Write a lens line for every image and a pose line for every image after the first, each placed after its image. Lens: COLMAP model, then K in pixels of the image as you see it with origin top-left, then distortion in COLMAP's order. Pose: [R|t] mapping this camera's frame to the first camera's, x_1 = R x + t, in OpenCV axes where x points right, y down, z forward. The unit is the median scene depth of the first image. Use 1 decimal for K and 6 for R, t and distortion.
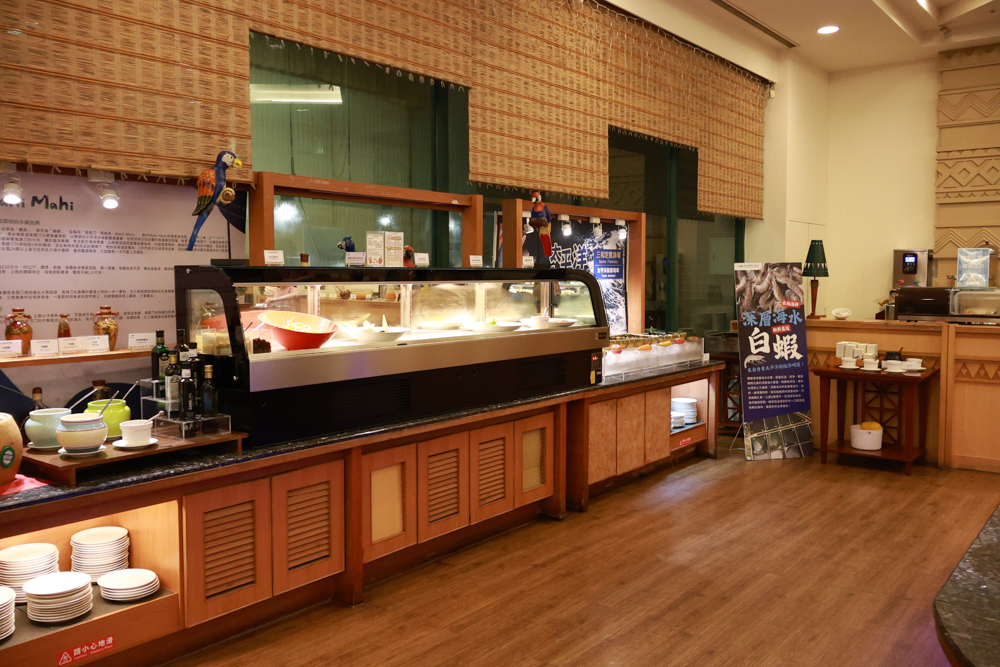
lens RADIAL K [[838.9, 0, 505.9], [0, 838.9, 326.7], [0, 0, 1]] dist [-0.014884, -0.003320]
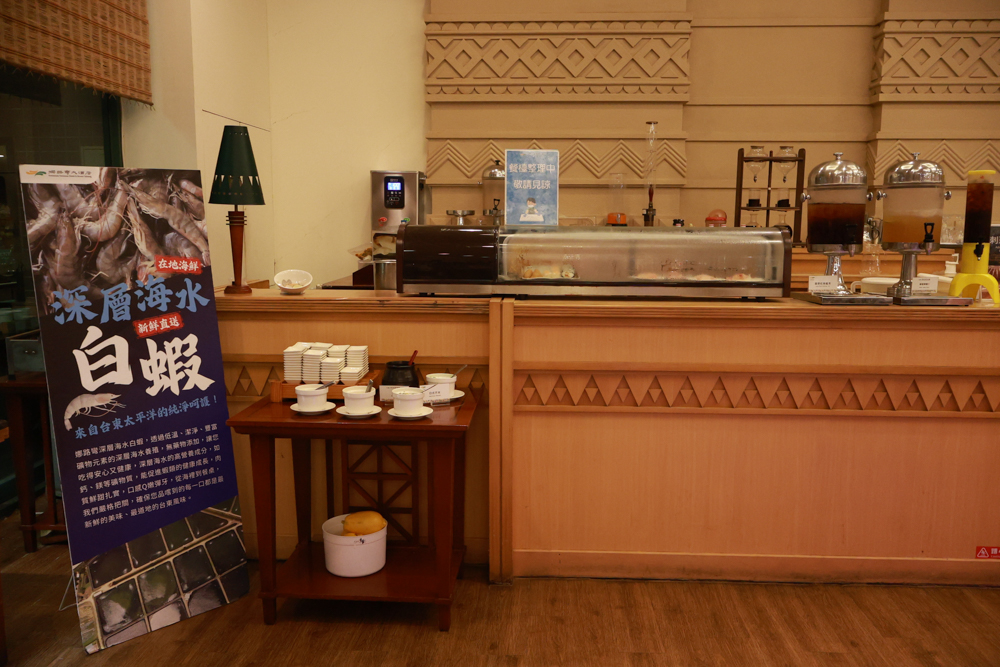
lens RADIAL K [[838.9, 0, 500.8], [0, 838.9, 329.6], [0, 0, 1]] dist [-0.014884, -0.003320]
pose [[0.820158, -0.070872, 0.567730, 0.230159], [0.031286, 0.996369, 0.079184, -0.023280], [-0.571280, -0.047181, 0.819398, 0.551766]]
